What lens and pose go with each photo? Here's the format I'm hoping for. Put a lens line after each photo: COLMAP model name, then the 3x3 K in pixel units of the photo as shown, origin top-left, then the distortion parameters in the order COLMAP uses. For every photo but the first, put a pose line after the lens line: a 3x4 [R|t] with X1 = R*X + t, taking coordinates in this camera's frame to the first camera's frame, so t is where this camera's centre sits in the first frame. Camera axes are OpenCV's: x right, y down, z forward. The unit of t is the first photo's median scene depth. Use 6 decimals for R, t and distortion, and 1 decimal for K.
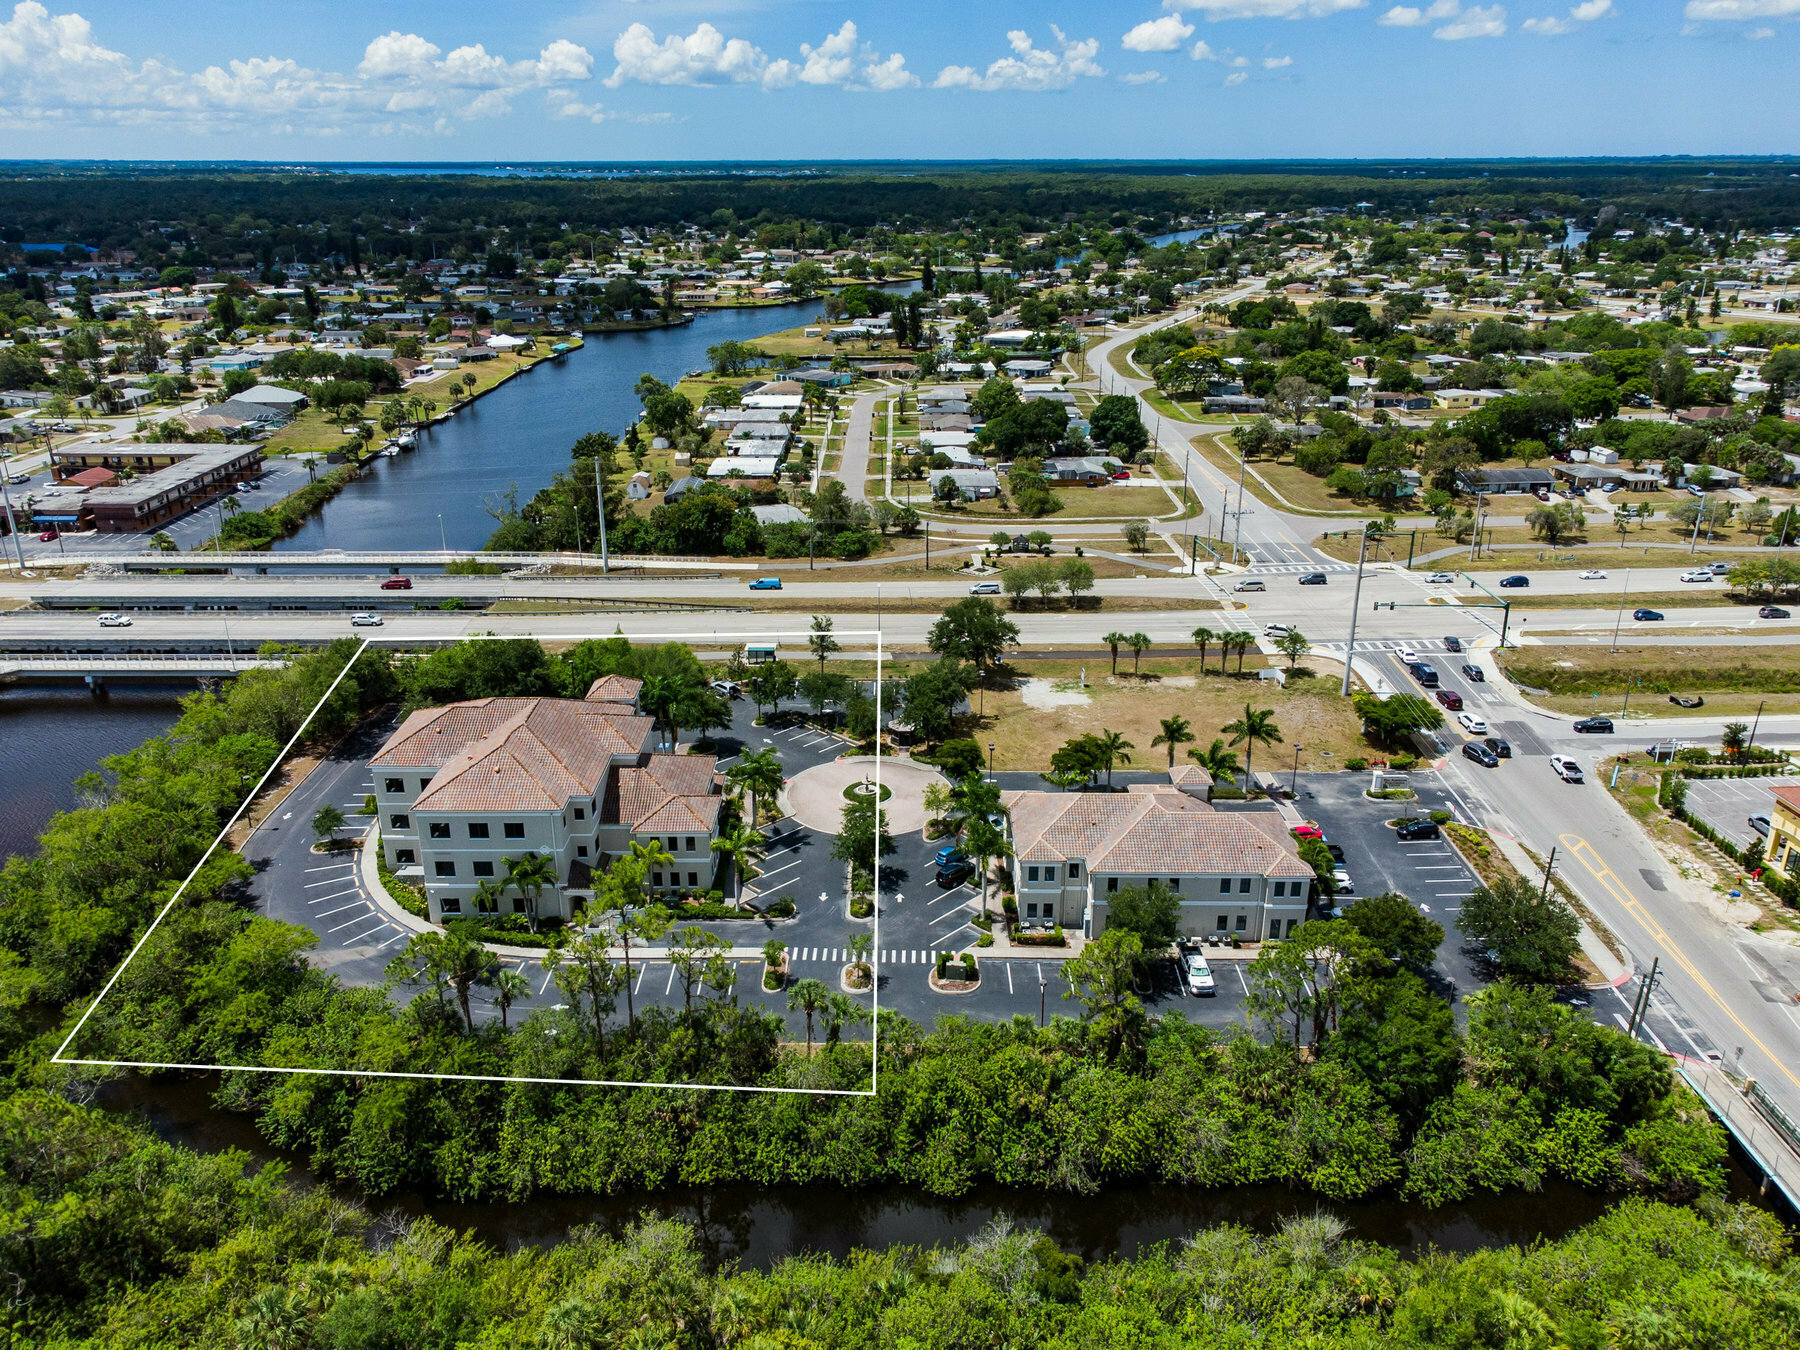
lens RADIAL K [[1347.5, 0, 889.8], [0, 1347.5, 677.7], [0, 0, 1]] dist [0.023345, -0.003916]
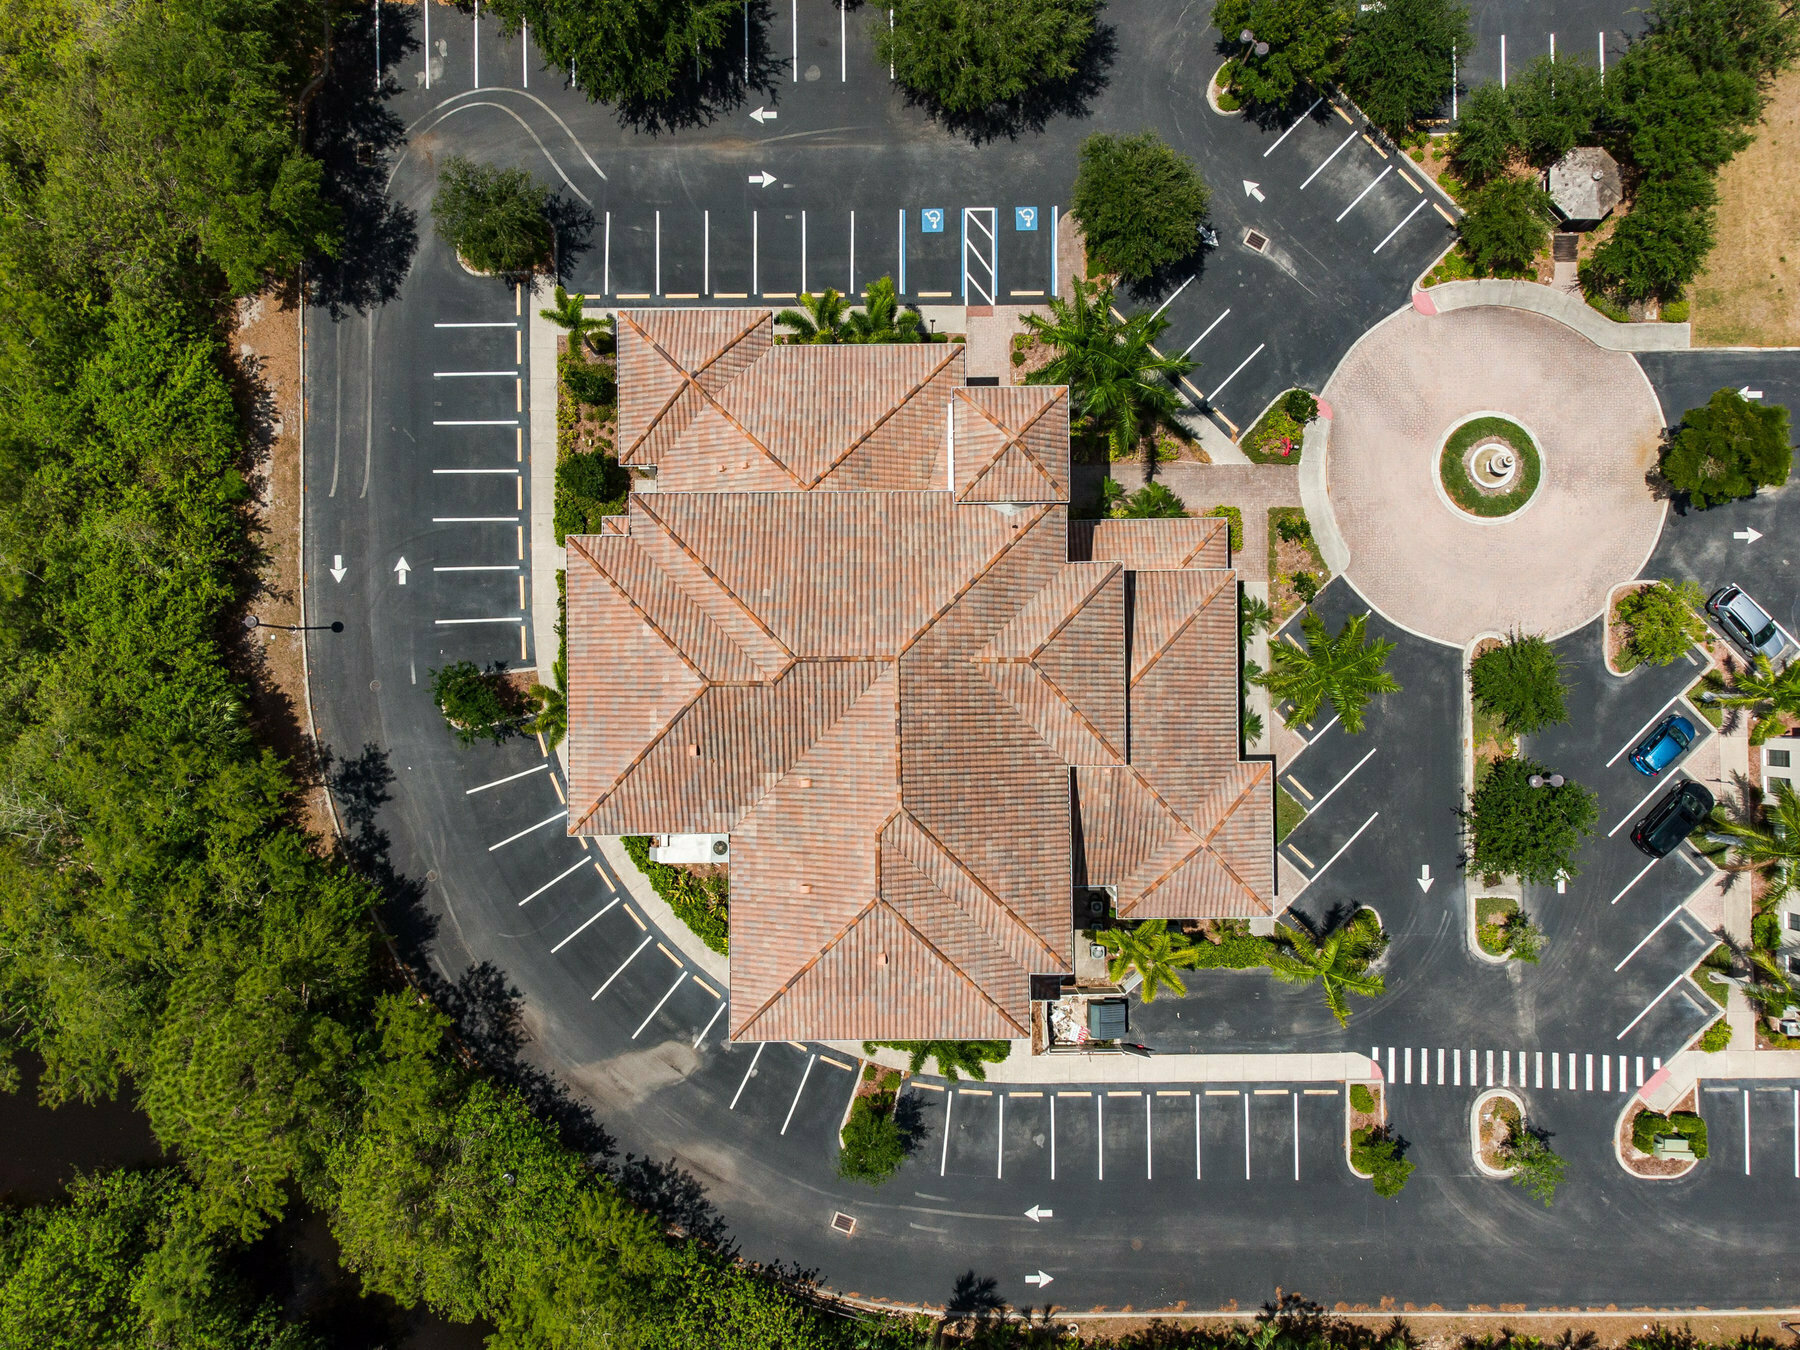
lens RADIAL K [[1347.5, 0, 889.8], [0, 1347.5, 677.7], [0, 0, 1]] dist [0.023345, -0.003916]
pose [[0.999831, -0.017472, 0.005639, -0.150991], [0.001200, 0.368671, 0.929559, -0.216551], [-0.018320, -0.929396, 0.368630, 0.481918]]
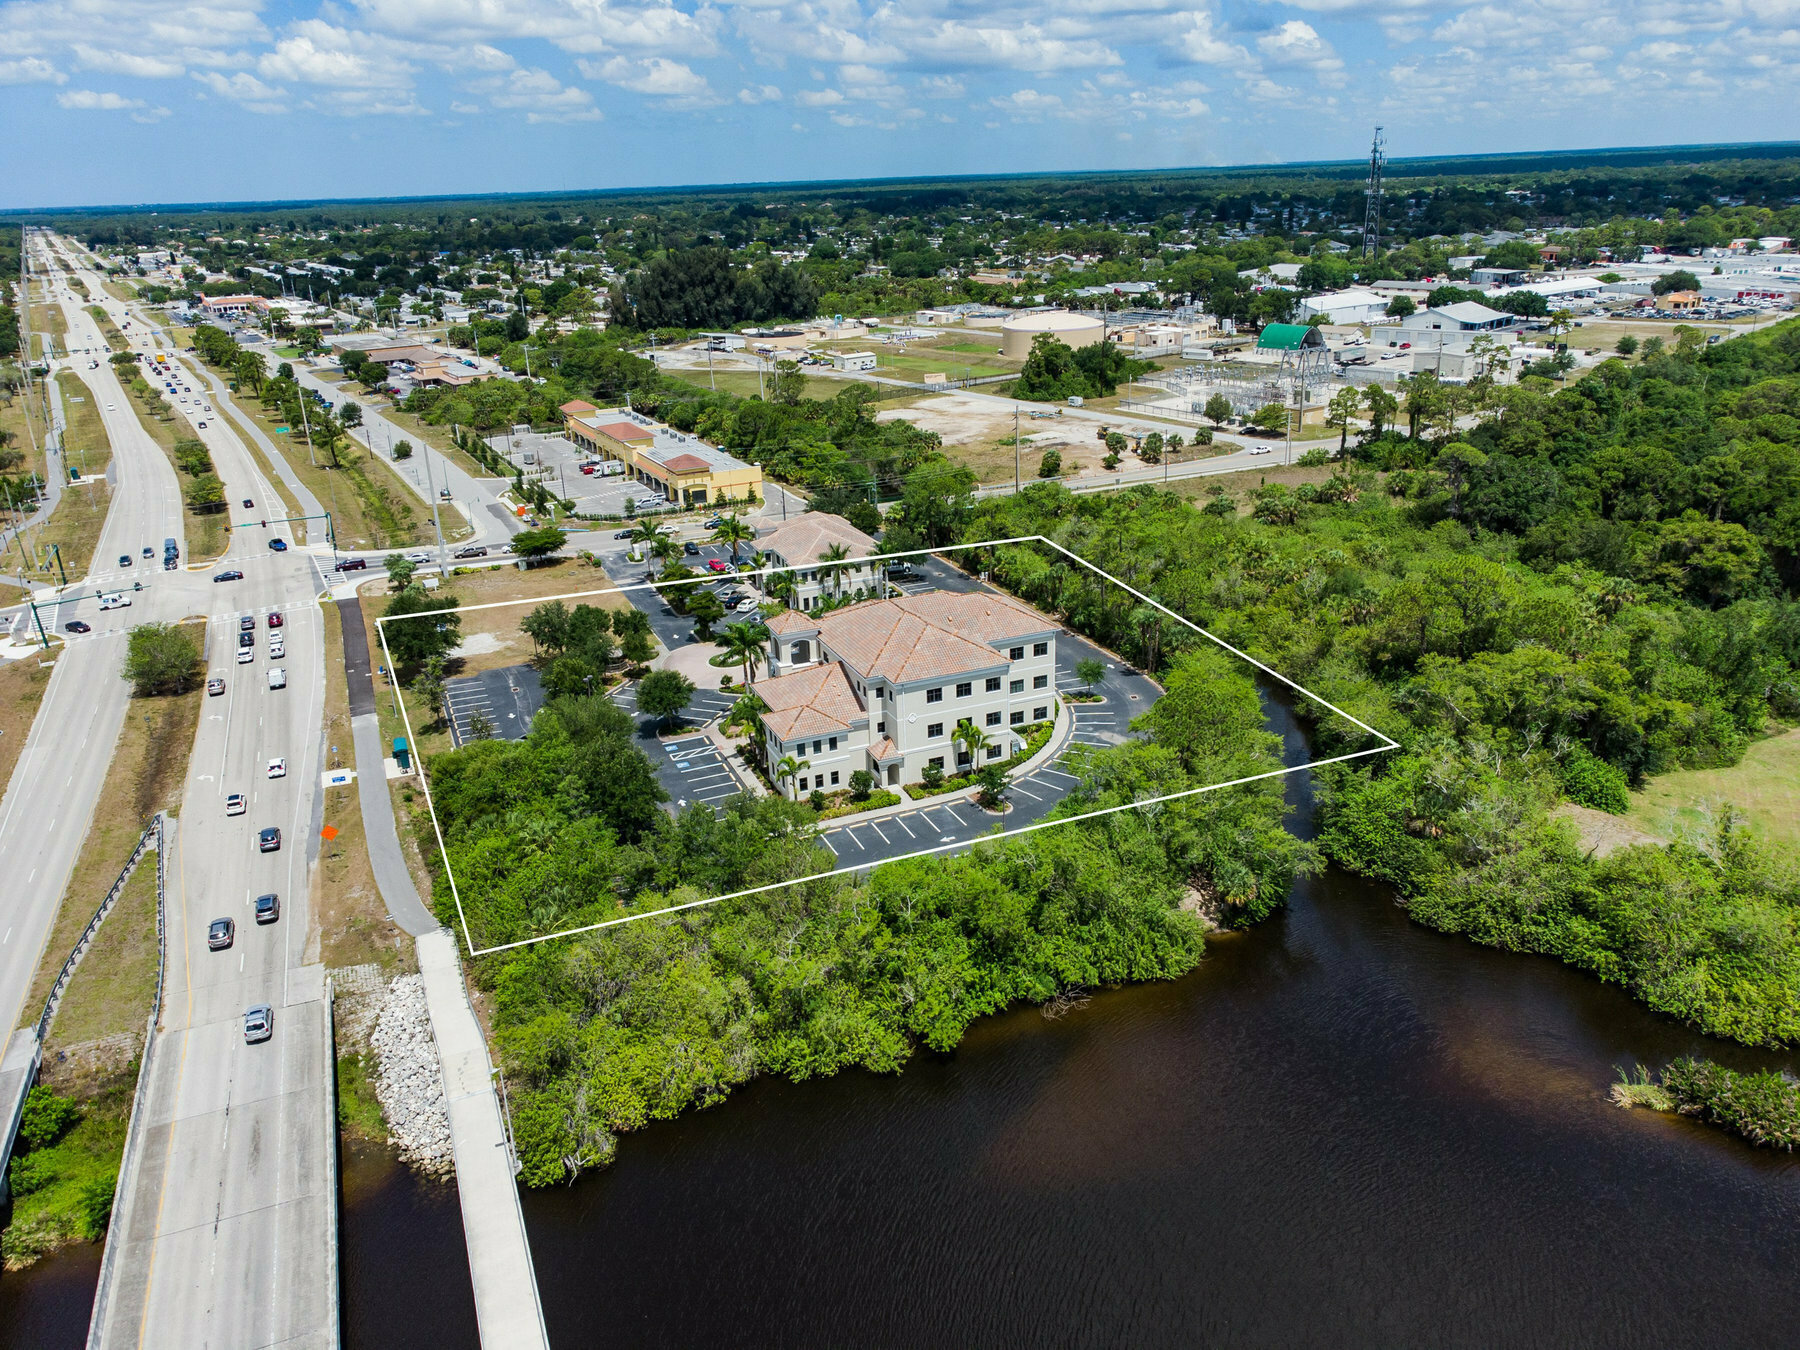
lens RADIAL K [[1338.5, 0, 900.0], [0, 1338.5, 675.0], [0, 0, 1]] dist [0.026654, -0.003620]
pose [[-0.397553, -0.303521, 0.865925, -0.705549], [0.359818, 0.816553, 0.451411, -0.245033], [-0.844087, 0.491035, -0.215411, 0.723322]]
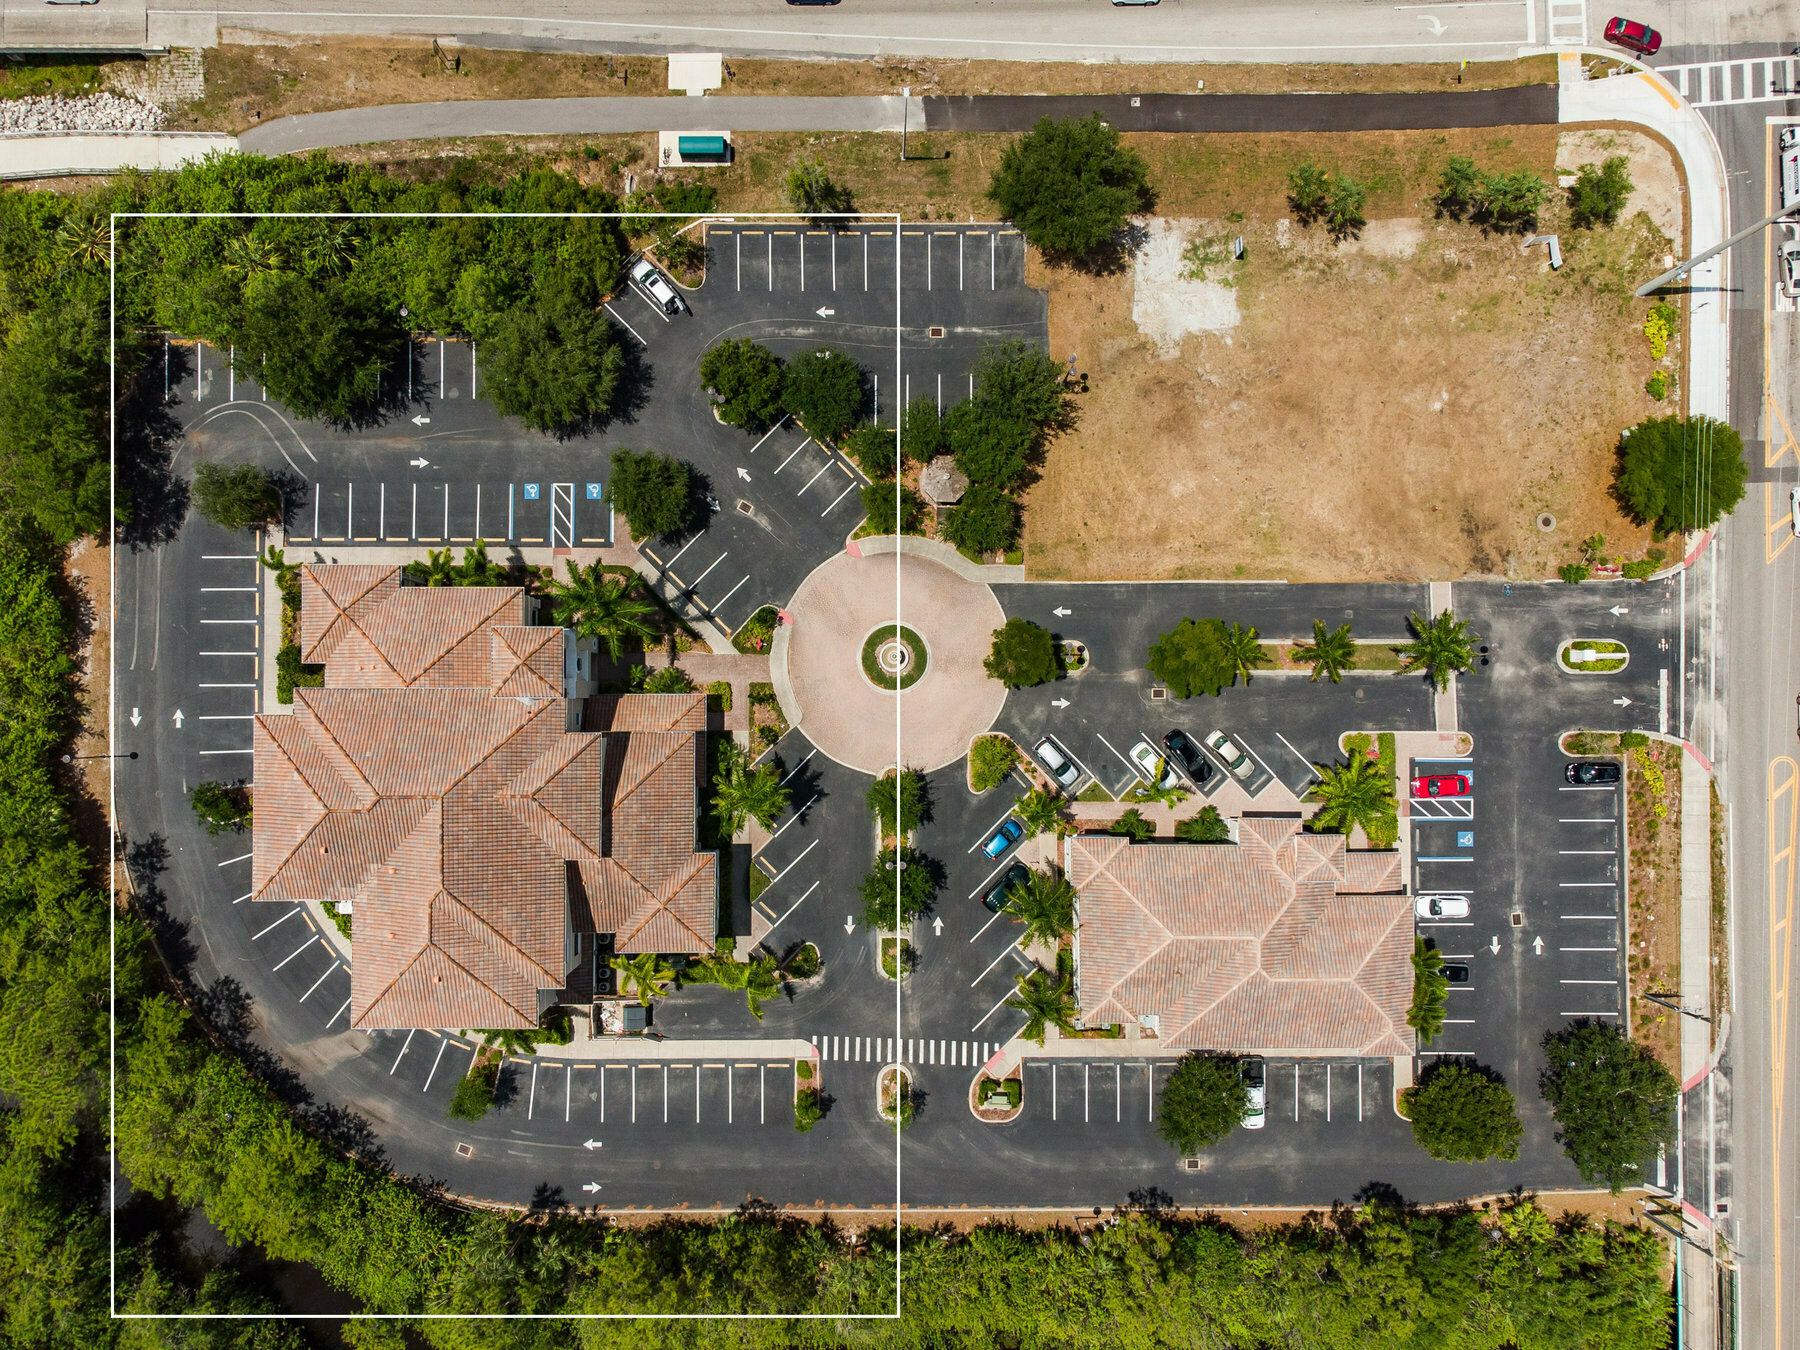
lens RADIAL K [[1338.5, 0, 900.0], [0, 1338.5, 675.0], [0, 0, 1]] dist [0.026654, -0.003620]
pose [[0.999940, -0.007928, 0.007511, -0.012271], [-0.004022, 0.372047, 0.928205, -0.380037], [-0.010153, -0.928180, 0.371993, 0.457872]]
